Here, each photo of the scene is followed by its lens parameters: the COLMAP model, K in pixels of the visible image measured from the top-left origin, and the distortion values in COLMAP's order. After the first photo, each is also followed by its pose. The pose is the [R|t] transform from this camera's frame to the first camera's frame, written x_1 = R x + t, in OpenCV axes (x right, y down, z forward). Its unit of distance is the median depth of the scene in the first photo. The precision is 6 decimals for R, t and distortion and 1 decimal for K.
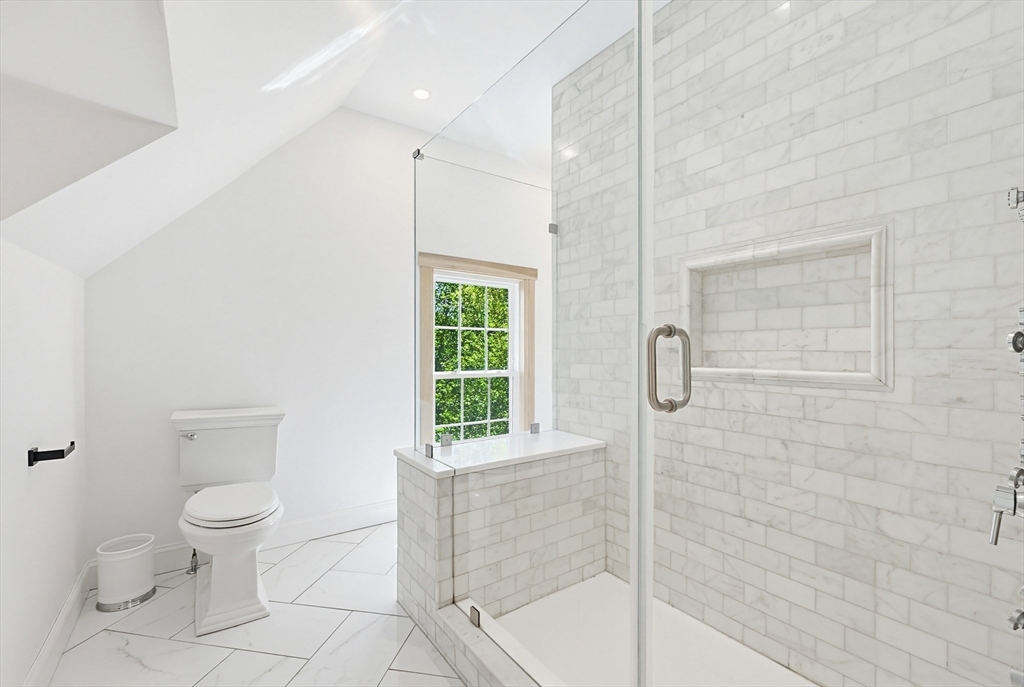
lens RADIAL K [[443.1, 0, 512.9], [0, 443.1, 347.4], [0, 0, 1]] dist [-0.001695, -0.000102]
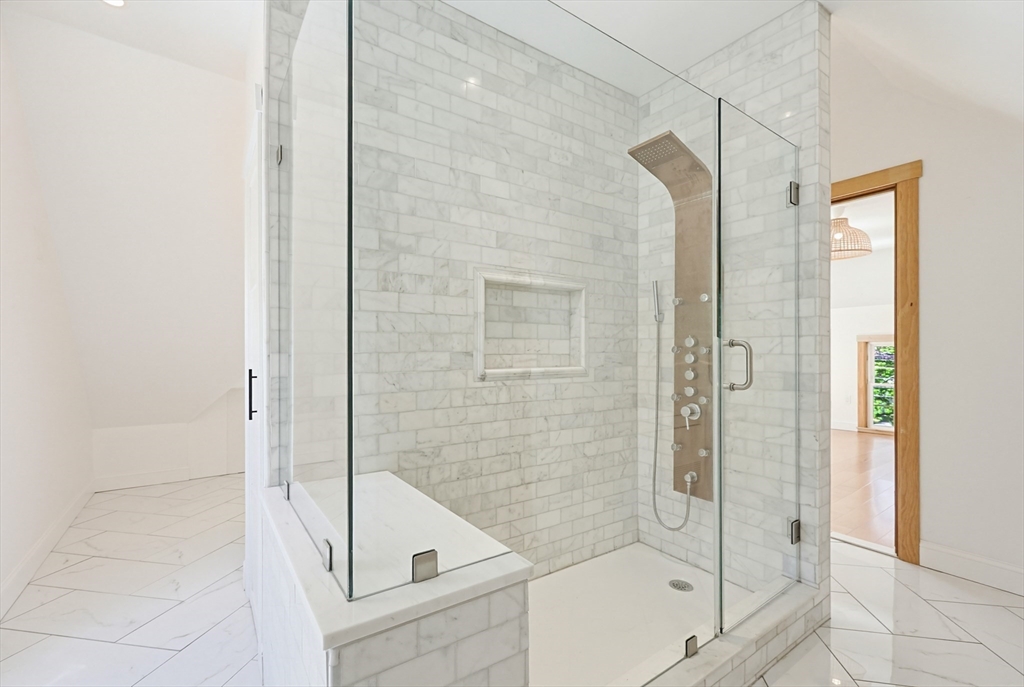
lens RADIAL K [[443.1, 0, 512.4], [0, 443.1, 347.0], [0, 0, 1]] dist [-0.001695, -0.000102]
pose [[0.011488, 0.010054, 0.999883, -0.751160], [-0.004159, 0.999941, -0.010007, 0.000047], [-0.999925, -0.004044, 0.011529, 0.998515]]
